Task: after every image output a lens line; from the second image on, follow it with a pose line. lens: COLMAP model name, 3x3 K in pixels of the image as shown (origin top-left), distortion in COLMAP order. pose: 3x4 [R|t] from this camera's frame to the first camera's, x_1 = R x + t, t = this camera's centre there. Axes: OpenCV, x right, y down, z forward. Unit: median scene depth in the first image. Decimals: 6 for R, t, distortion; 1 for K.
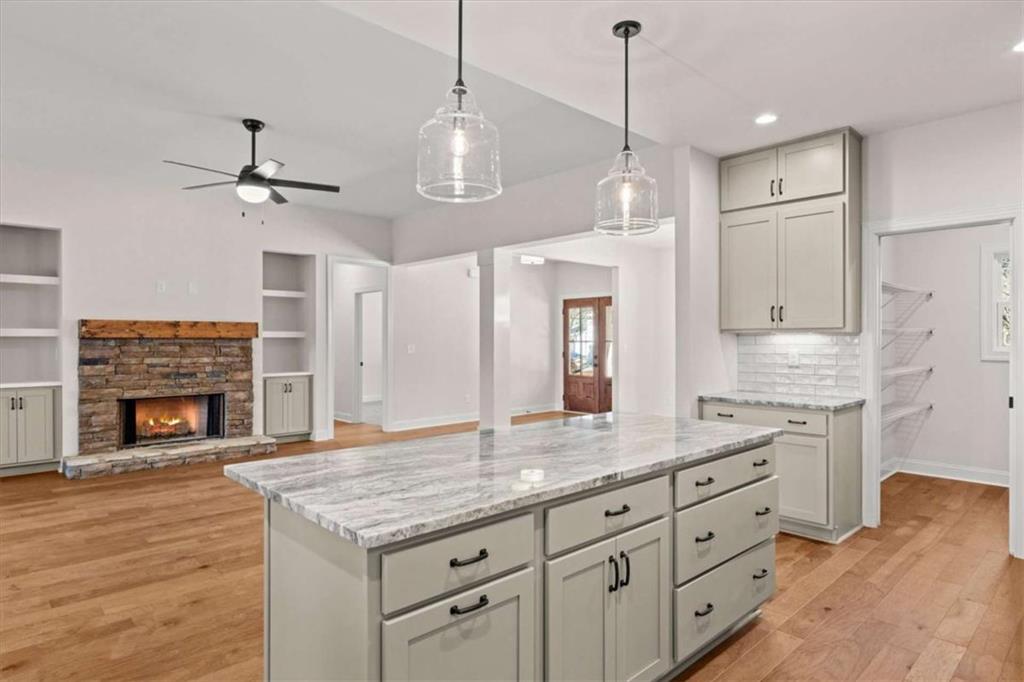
lens RADIAL K [[588.1, 0, 511.6], [0, 588.1, 339.8], [0, 0, 1]] dist [0.006189, 0.000207]
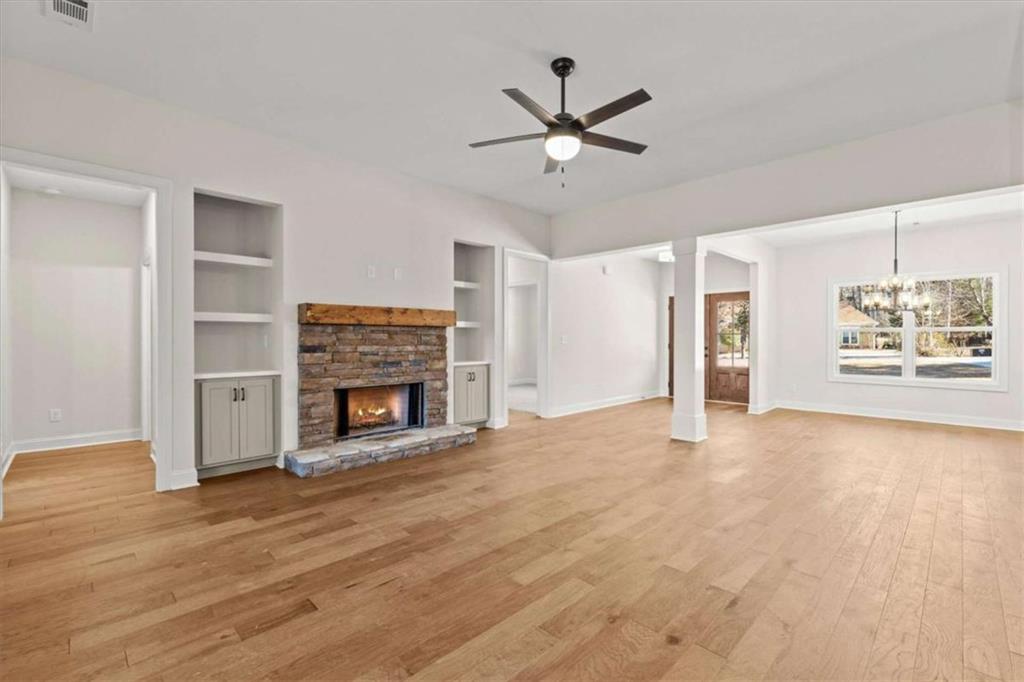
lens RADIAL K [[449.8, 0, 512.2], [0, 449.8, 340.2], [0, 0, 1]] dist [0.002230, 0.001080]
pose [[0.999567, 0.000831, 0.029416, -0.389560], [-0.000904, 0.999997, 0.002468, 0.019804], [-0.029414, -0.002494, 0.999564, 0.261301]]
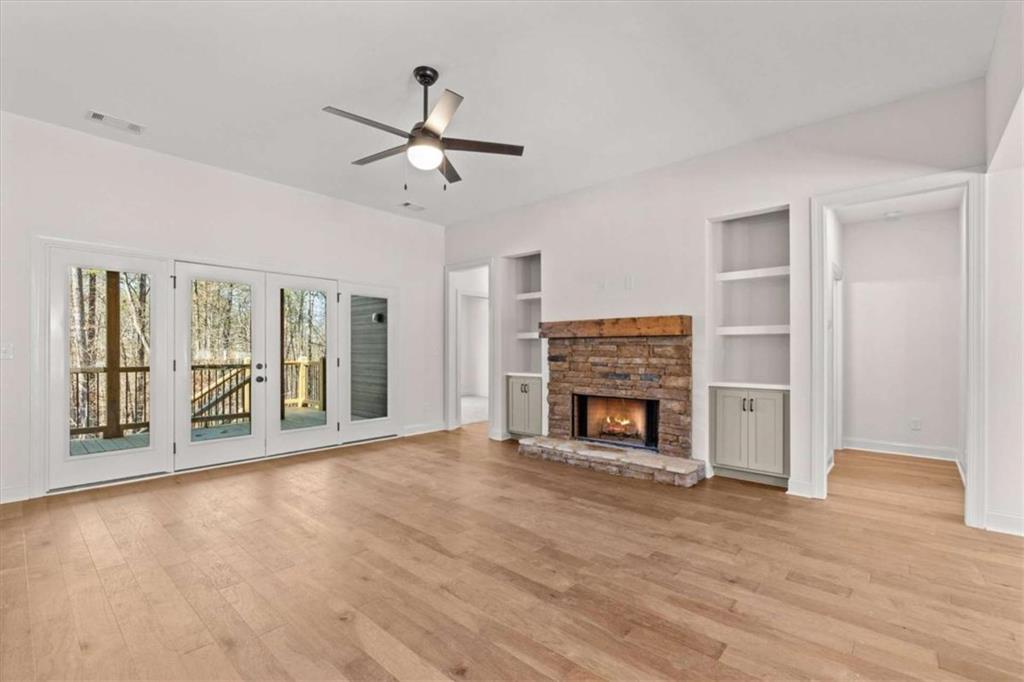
lens RADIAL K [[449.8, 0, 511.4], [0, 449.8, 347.2], [0, 0, 1]] dist [0.002230, 0.001080]
pose [[0.094802, -0.006772, -0.995473, 0.154477], [-0.003781, 0.999967, -0.007163, 0.020229], [0.995489, 0.004442, 0.094773, 0.779636]]
